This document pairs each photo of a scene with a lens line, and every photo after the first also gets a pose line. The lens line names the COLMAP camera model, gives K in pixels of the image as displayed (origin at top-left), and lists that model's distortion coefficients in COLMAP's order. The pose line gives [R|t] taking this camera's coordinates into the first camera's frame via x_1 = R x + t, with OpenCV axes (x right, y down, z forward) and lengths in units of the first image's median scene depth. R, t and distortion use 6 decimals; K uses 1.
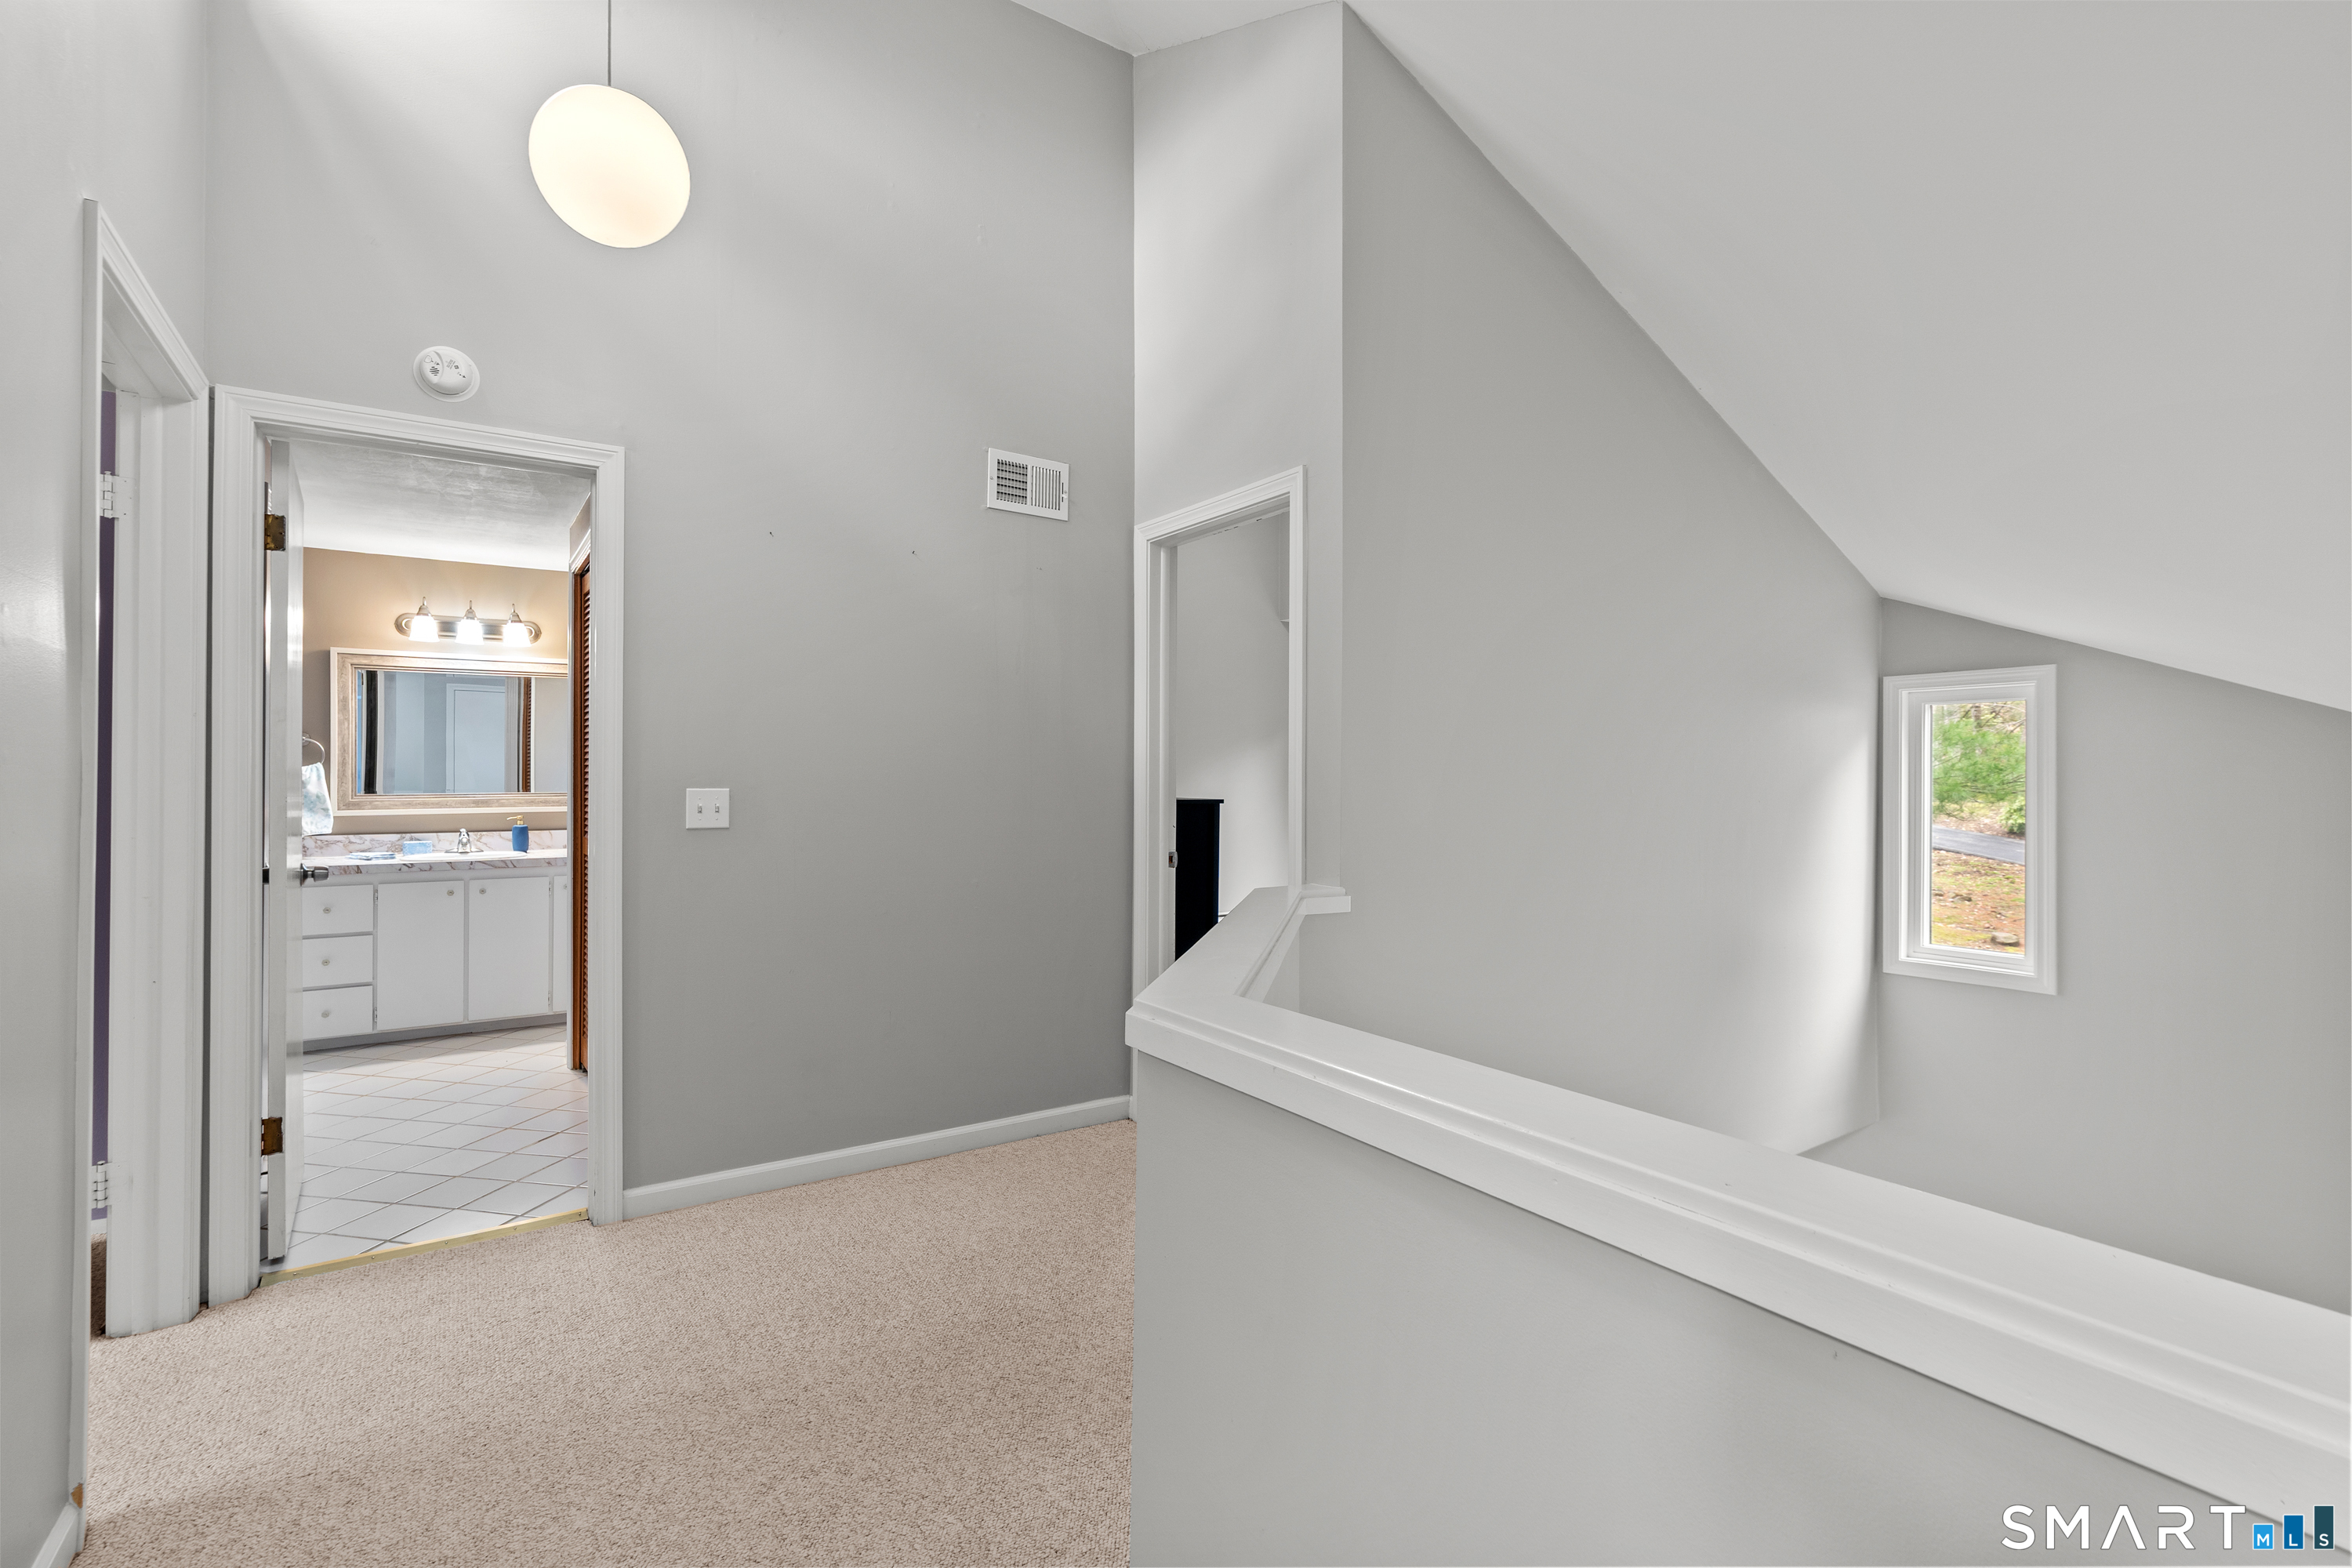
lens RADIAL K [[1069.8, 0, 1173.0], [0, 1069.8, 778.0], [0, 0, 1]] dist [-0.009571, 0.004000]
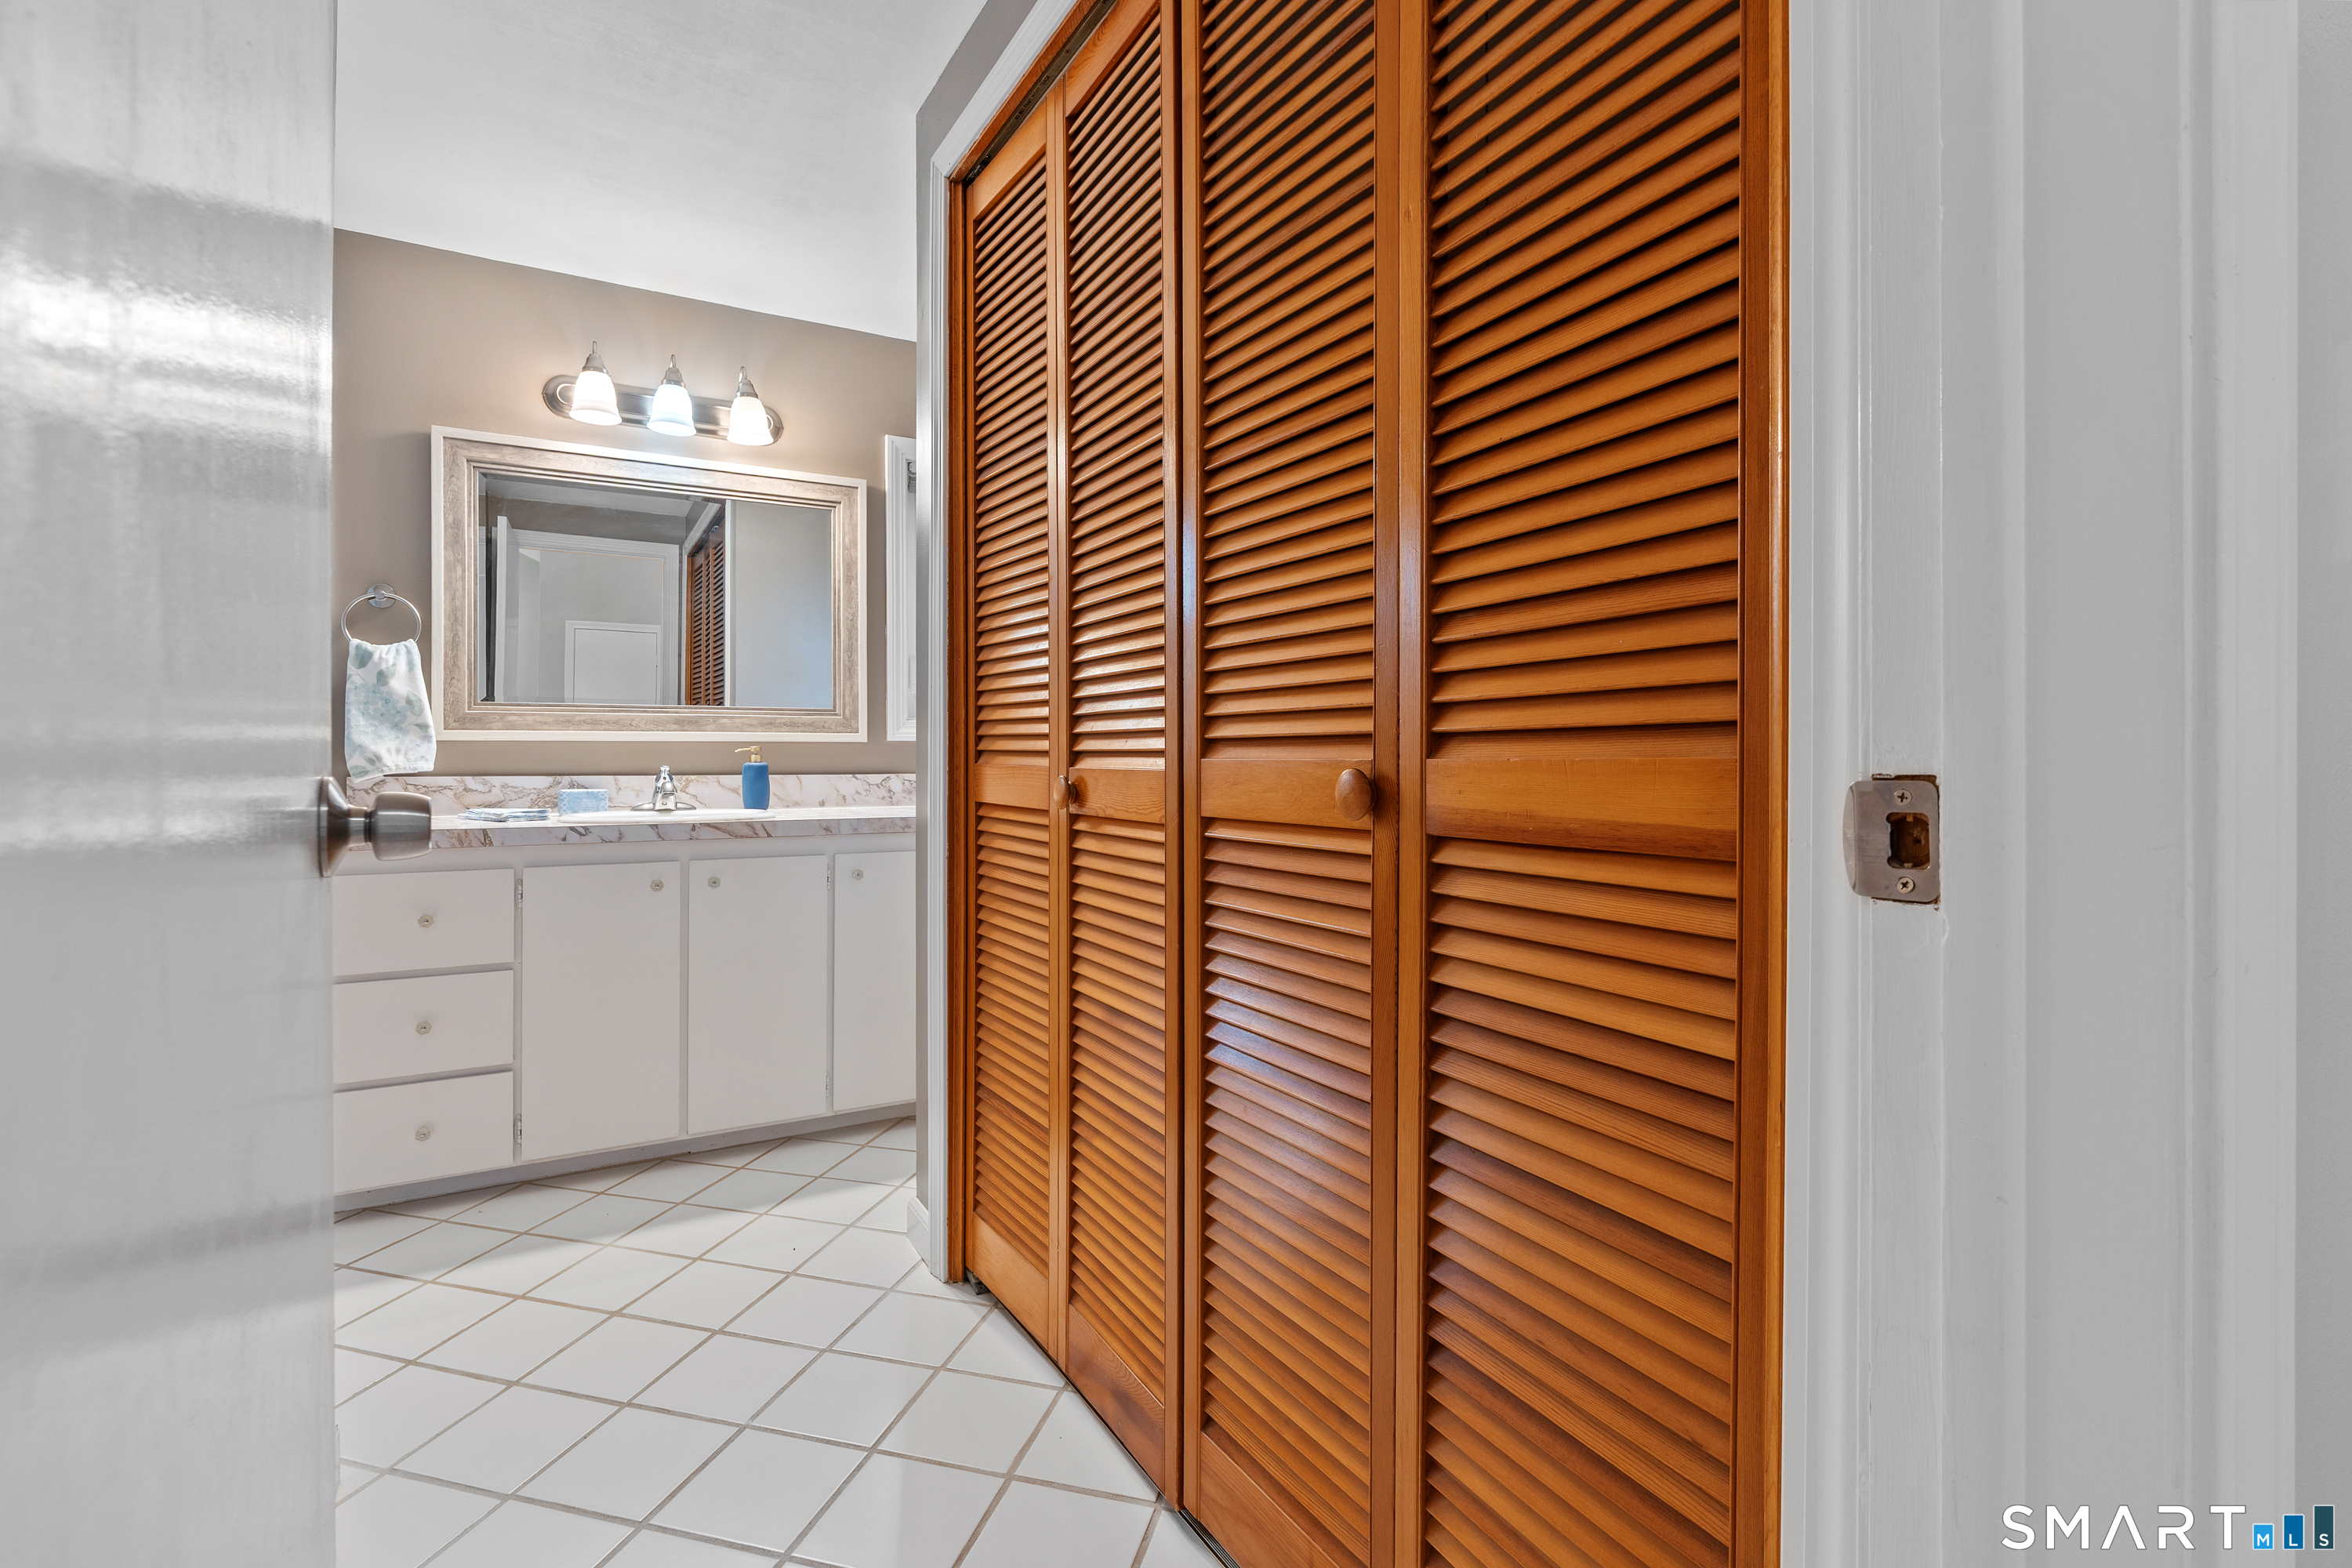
lens RADIAL K [[1069.8, 0, 1160.6], [0, 1069.8, 761.7], [0, 0, 1]] dist [-0.009571, 0.004000]
pose [[0.997718, -0.002898, -0.067462, -0.388992], [0.002771, 0.999994, -0.001972, 0.048670], [0.067467, 0.001781, 0.997720, 0.489737]]
